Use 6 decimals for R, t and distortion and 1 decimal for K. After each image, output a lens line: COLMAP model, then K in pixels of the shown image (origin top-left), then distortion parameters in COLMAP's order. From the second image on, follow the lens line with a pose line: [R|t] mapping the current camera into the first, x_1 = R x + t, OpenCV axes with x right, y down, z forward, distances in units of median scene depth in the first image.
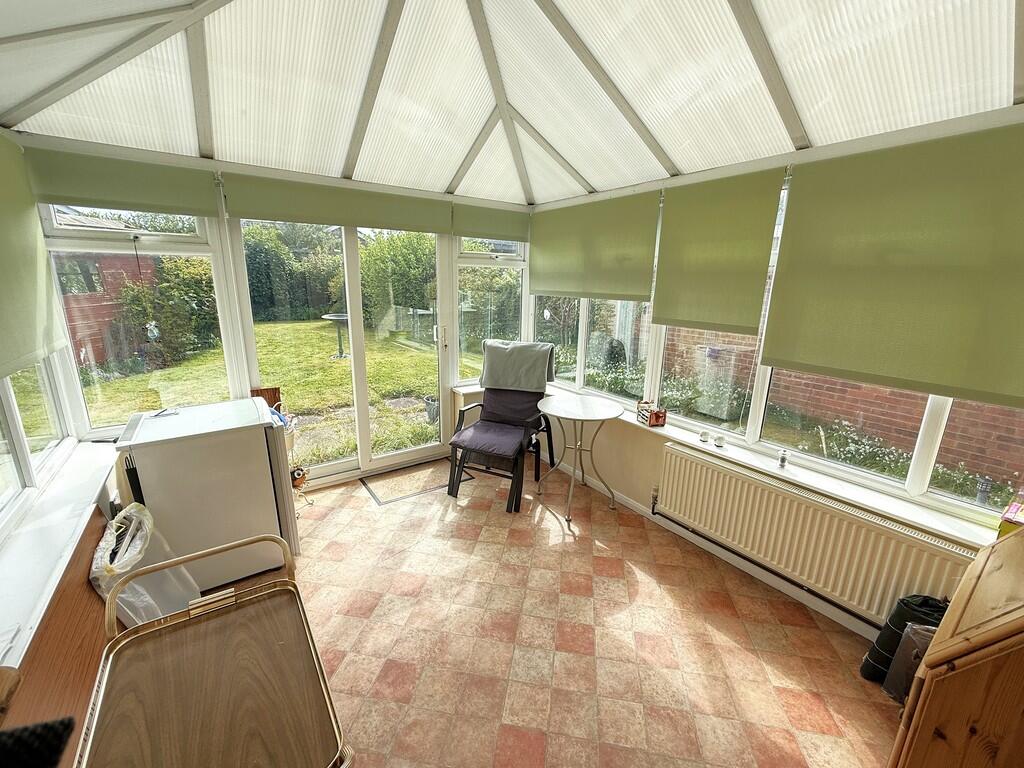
lens RADIAL K [[414.1, 0, 509.1], [0, 414.1, 381.8], [0, 0, 1]] dist [0.000632, 0.000011]
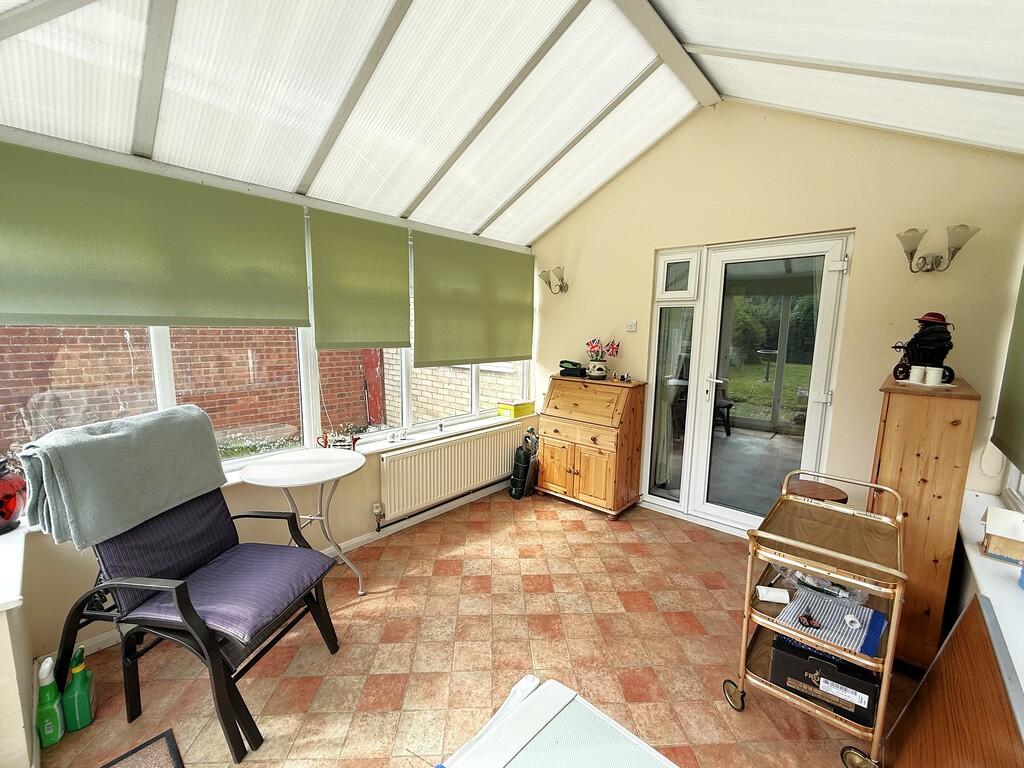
lens RADIAL K [[414.1, 0, 508.8], [0, 414.1, 384.7], [0, 0, 1]] dist [0.000632, 0.000011]
pose [[-0.208709, -0.159066, 0.964955, -0.893631], [0.213559, 0.955459, 0.203691, -0.229010], [-0.954376, 0.248587, -0.165443, 1.071144]]
